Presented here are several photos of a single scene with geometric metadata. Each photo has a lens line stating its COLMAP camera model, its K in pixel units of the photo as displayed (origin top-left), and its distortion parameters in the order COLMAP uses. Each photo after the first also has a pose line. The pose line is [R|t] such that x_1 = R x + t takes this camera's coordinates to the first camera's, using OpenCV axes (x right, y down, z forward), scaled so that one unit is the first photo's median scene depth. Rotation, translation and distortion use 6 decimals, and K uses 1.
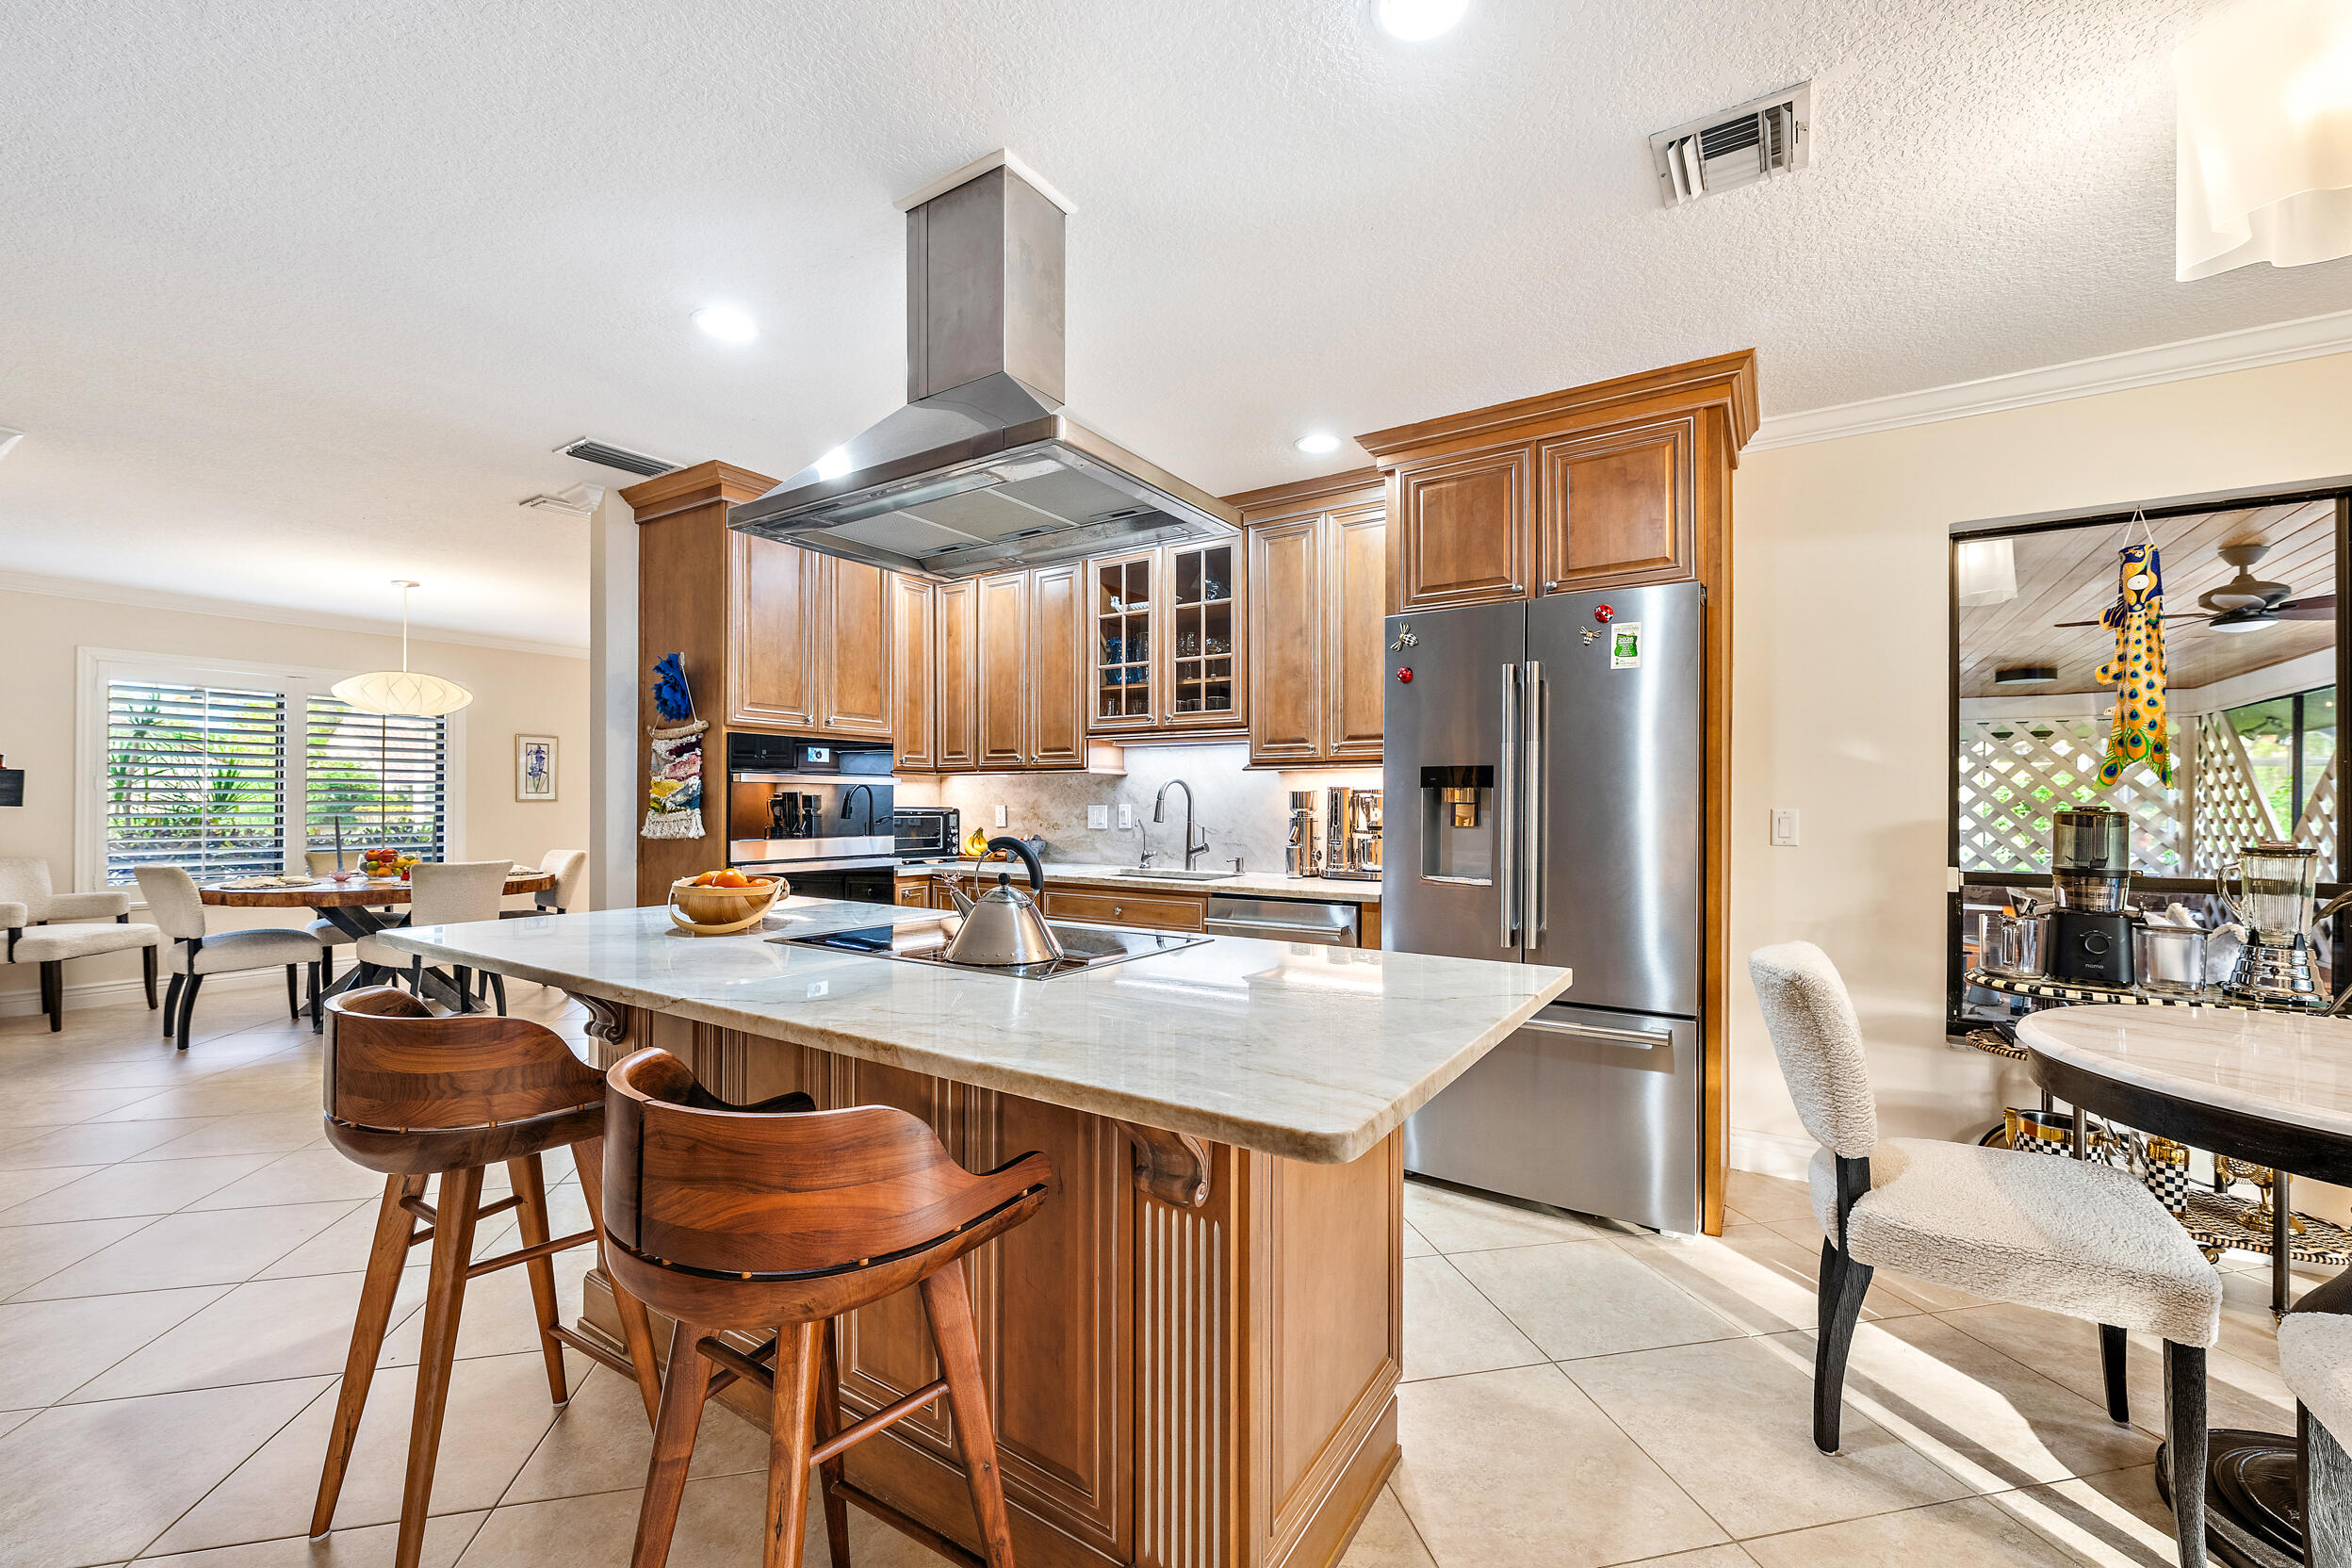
lens RADIAL K [[935.1, 0, 1189.7], [0, 935.1, 802.1], [0, 0, 1]] dist [0.000256, -0.000105]
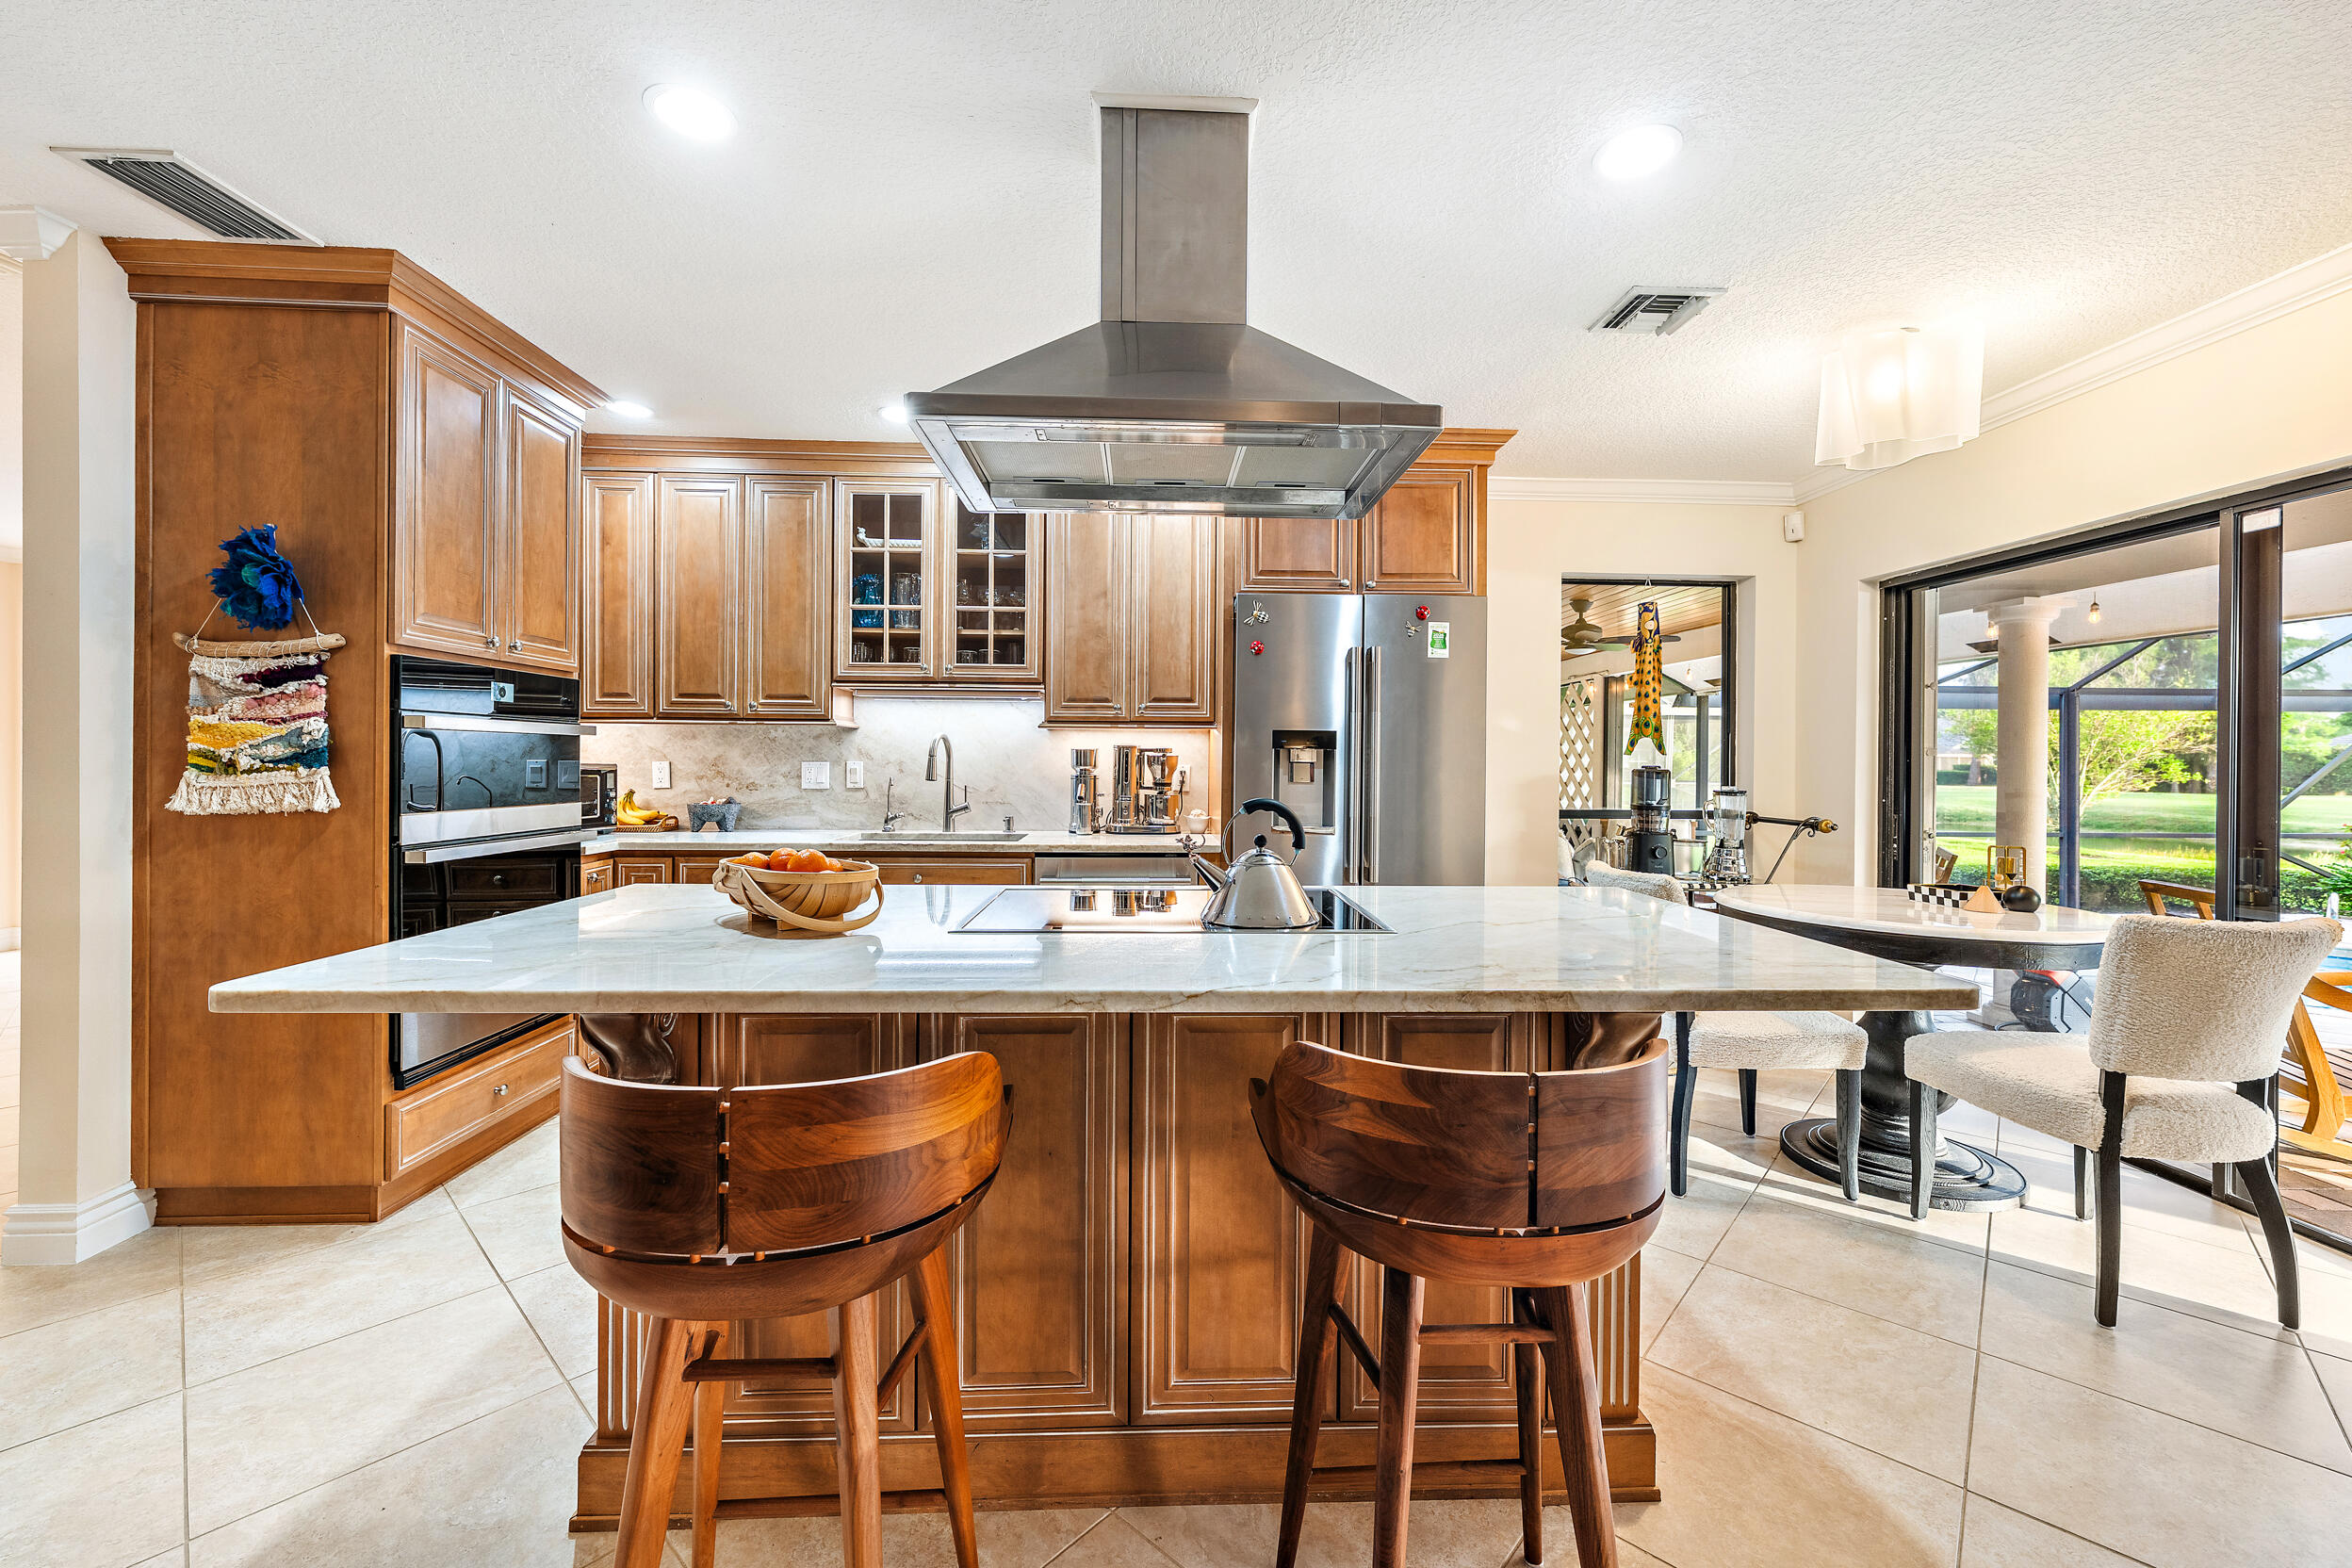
lens RADIAL K [[928.9, 0, 1180.9], [0, 928.9, 764.6], [0, 0, 1]] dist [-0.001212, -0.000292]
pose [[0.819056, 0.000771, 0.573713, -0.391848], [-0.005629, 0.999962, 0.006693, -0.002197], [-0.573686, -0.008712, 0.819029, 0.114521]]
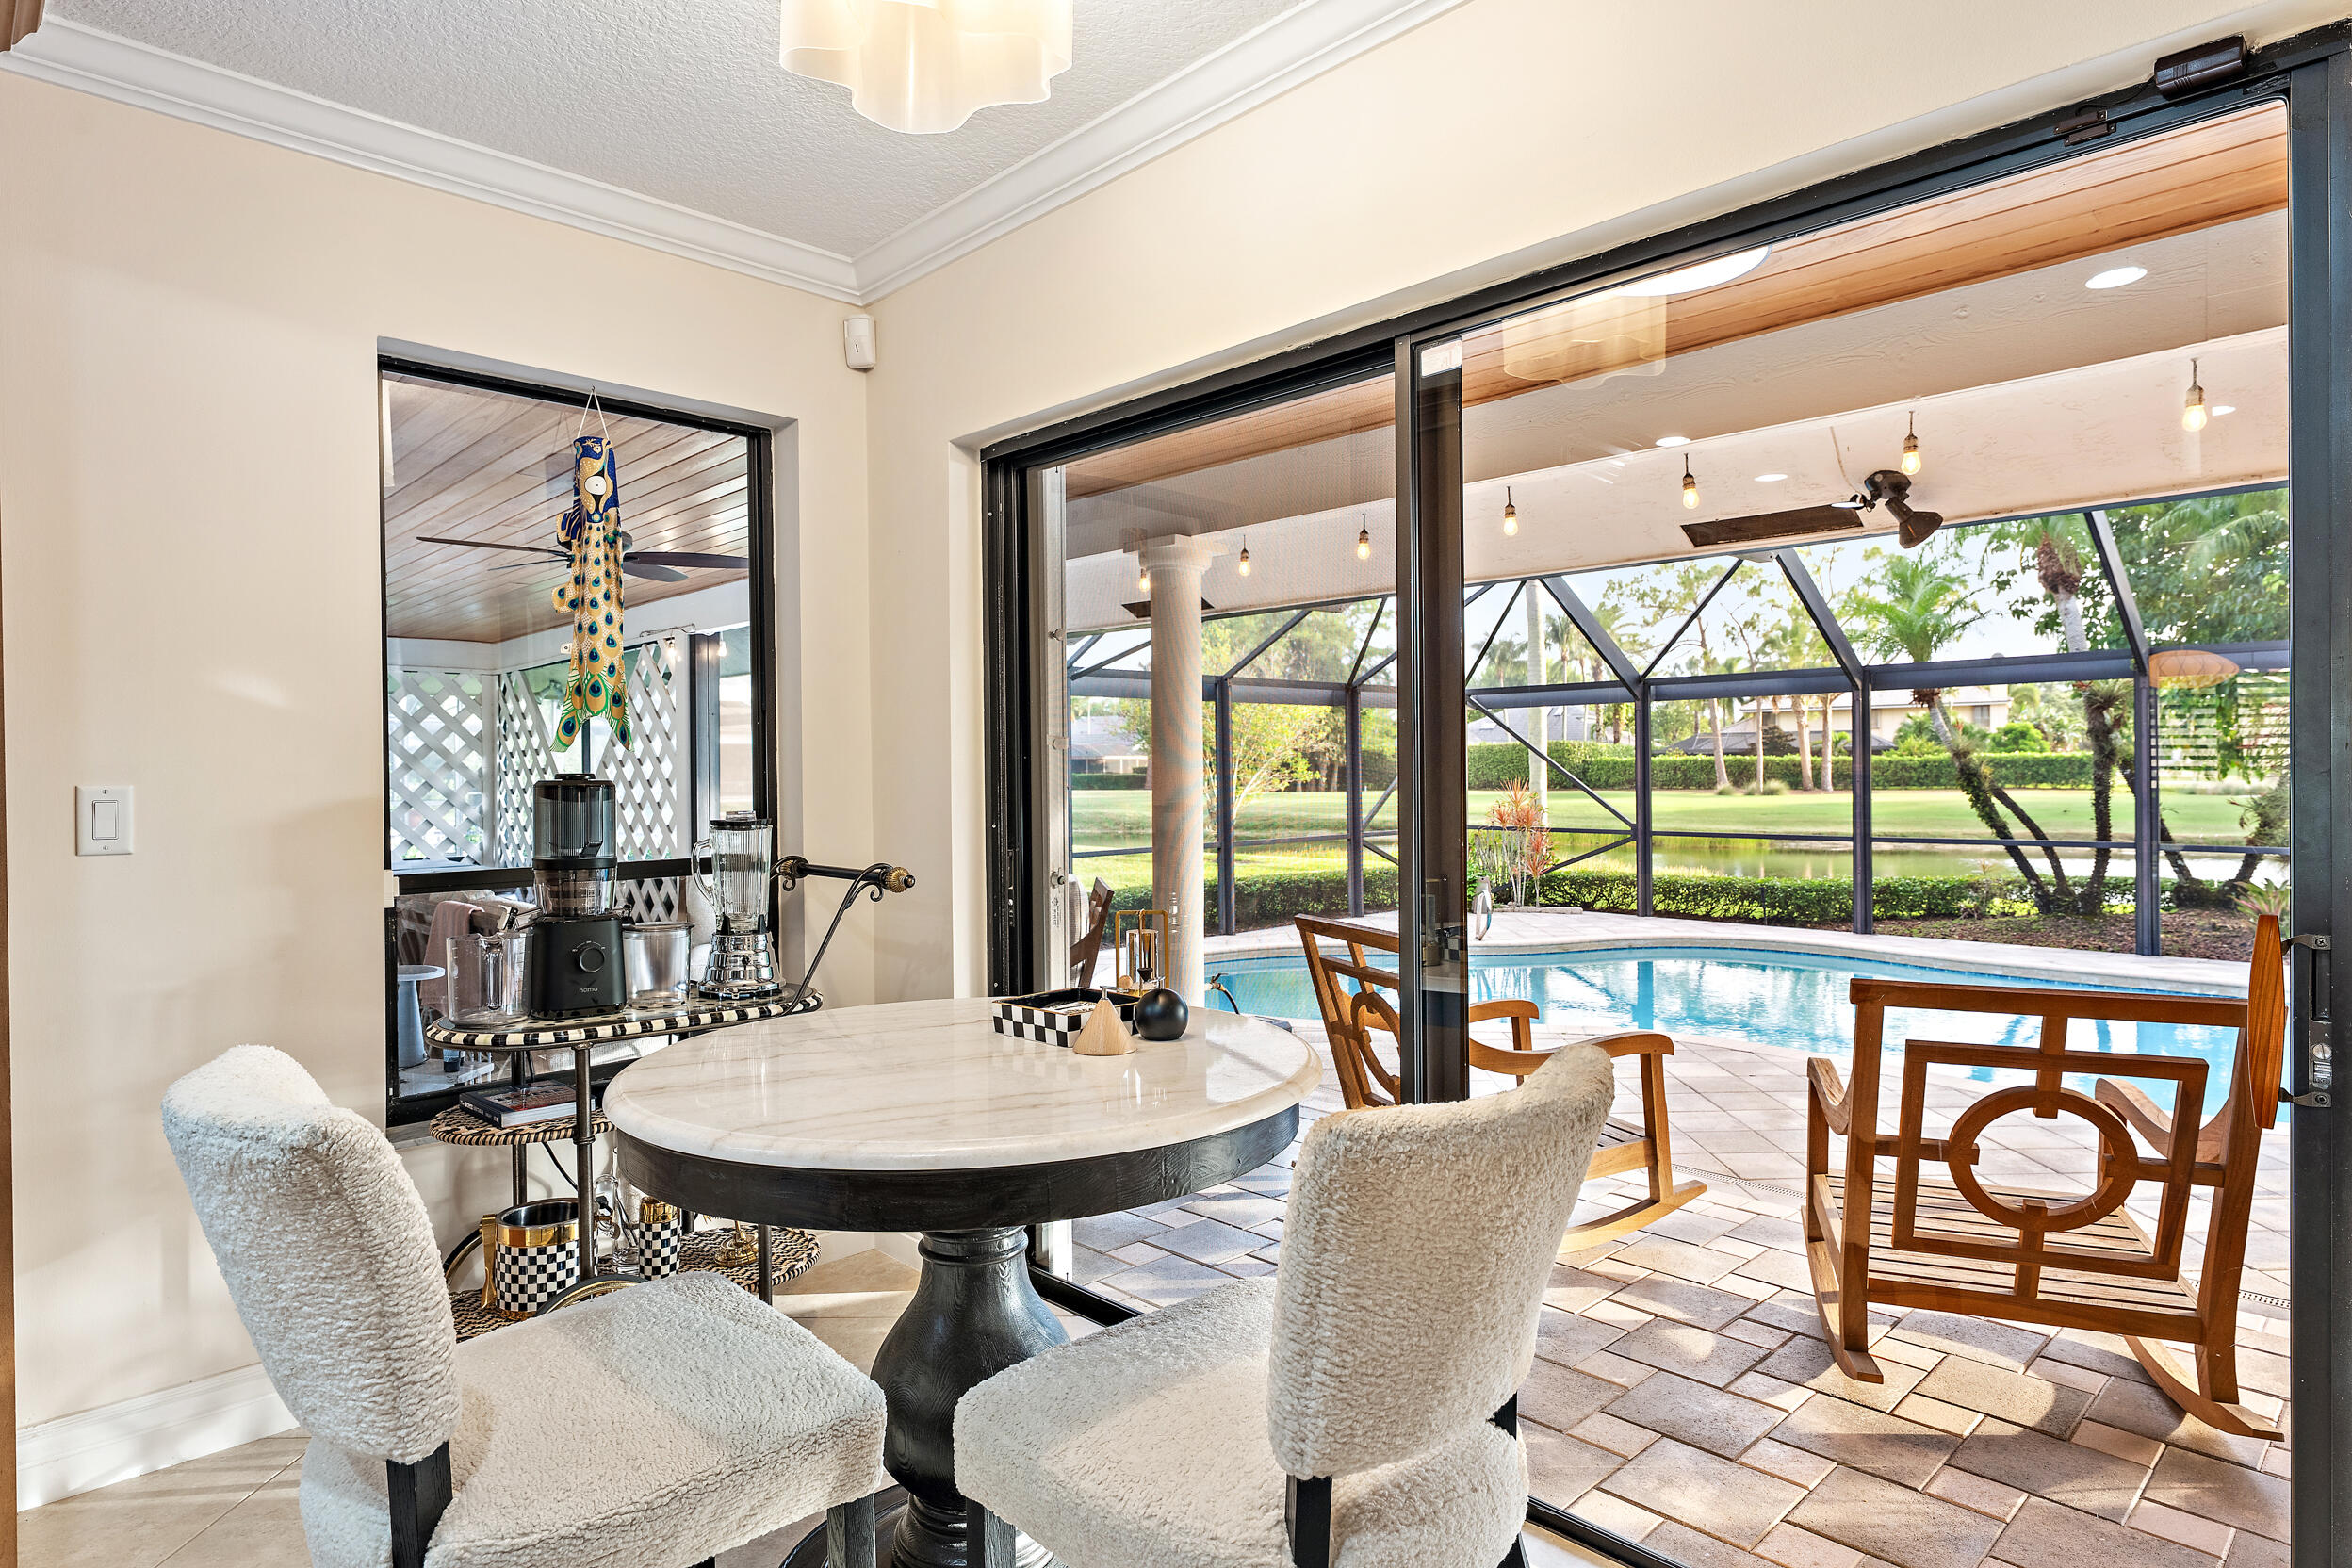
lens RADIAL K [[1290.2, 0, 1184.6], [0, 1290.2, 778.4], [0, 0, 1]] dist [-0.000455, -0.000005]
pose [[0.225007, -0.012436, 0.974278, 0.054181], [0.009397, 0.999900, 0.010593, 0.001506], [-0.974312, 0.006772, 0.225102, 0.202293]]
